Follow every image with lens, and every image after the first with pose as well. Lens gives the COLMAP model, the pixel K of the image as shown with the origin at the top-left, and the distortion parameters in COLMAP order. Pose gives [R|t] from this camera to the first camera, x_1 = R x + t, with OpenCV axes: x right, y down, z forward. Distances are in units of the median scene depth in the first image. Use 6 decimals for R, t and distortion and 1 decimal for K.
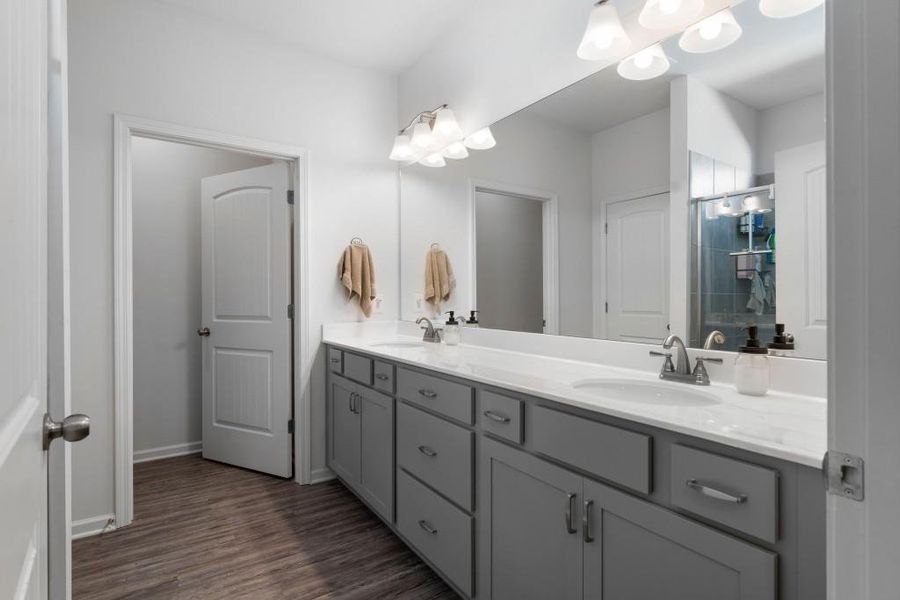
lens RADIAL K [[447.5, 0, 445.1], [0, 447.5, 293.4], [0, 0, 1]] dist [-0.001576, 0.000996]
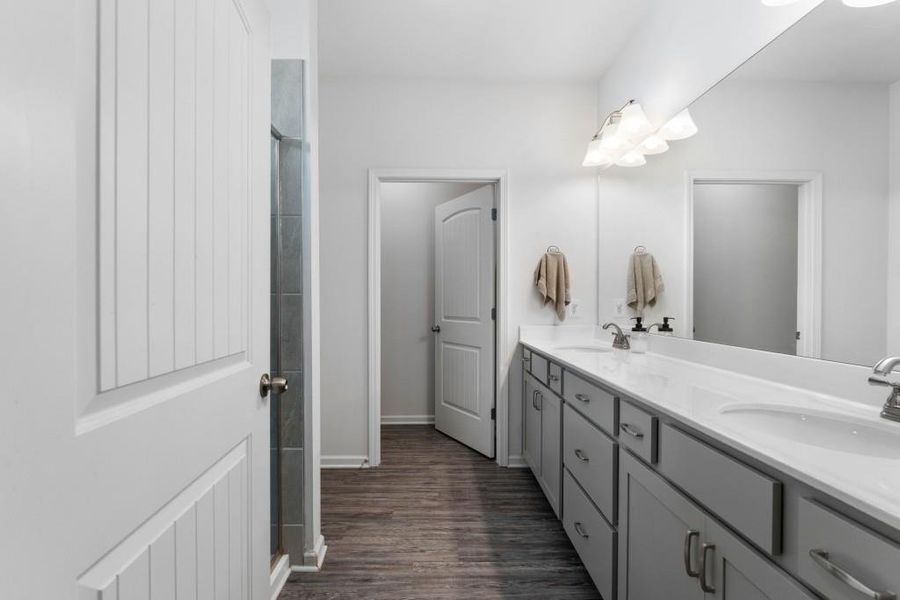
lens RADIAL K [[417.7, 0, 441.0], [0, 417.7, 302.8], [0, 0, 1]] dist [-0.002861, 0.000563]
pose [[0.839948, 0.005637, -0.542638, 0.139927], [0.000100, 0.999944, 0.010543, -0.000180], [0.542667, -0.008910, 0.839901, 0.029555]]
